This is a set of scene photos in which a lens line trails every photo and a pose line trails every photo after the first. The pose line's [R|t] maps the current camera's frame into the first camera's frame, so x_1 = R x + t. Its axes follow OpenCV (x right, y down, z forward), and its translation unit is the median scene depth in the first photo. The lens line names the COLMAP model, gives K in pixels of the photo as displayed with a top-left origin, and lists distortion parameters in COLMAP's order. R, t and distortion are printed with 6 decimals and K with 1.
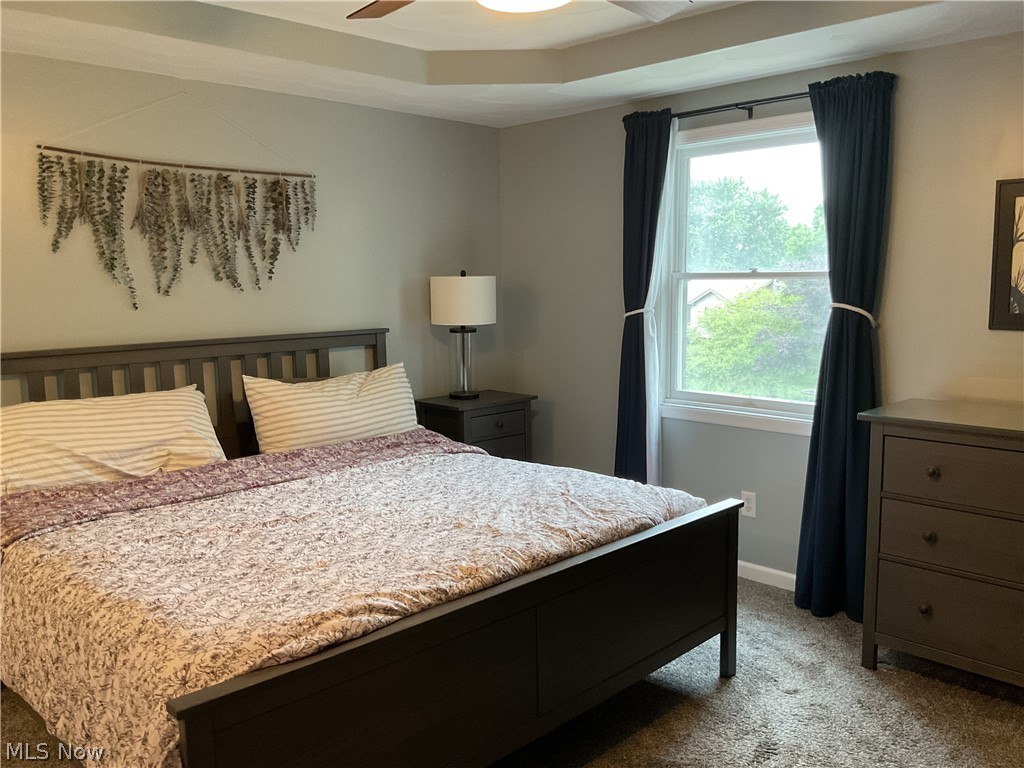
lens RADIAL K [[858.0, 0, 512.0], [0, 858.0, 384.0], [0, 0, 1]] dist [0.137170, -0.270996]
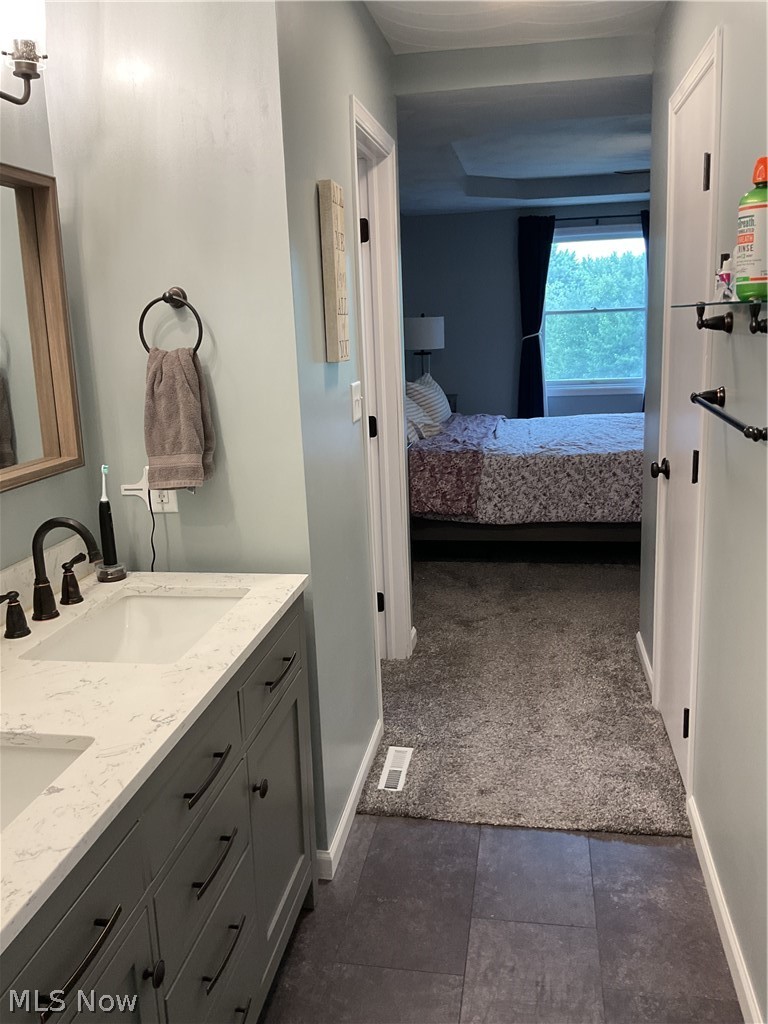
lens RADIAL K [[858.0, 0, 384.0], [0, 858.0, 512.0], [0, 0, 1]] dist [0.137170, -0.270996]
pose [[0.816882, -0.143264, 0.558730, -1.128530], [0.099422, 0.989138, 0.108267, 0.049580], [-0.568171, -0.032891, 0.822253, -0.263470]]
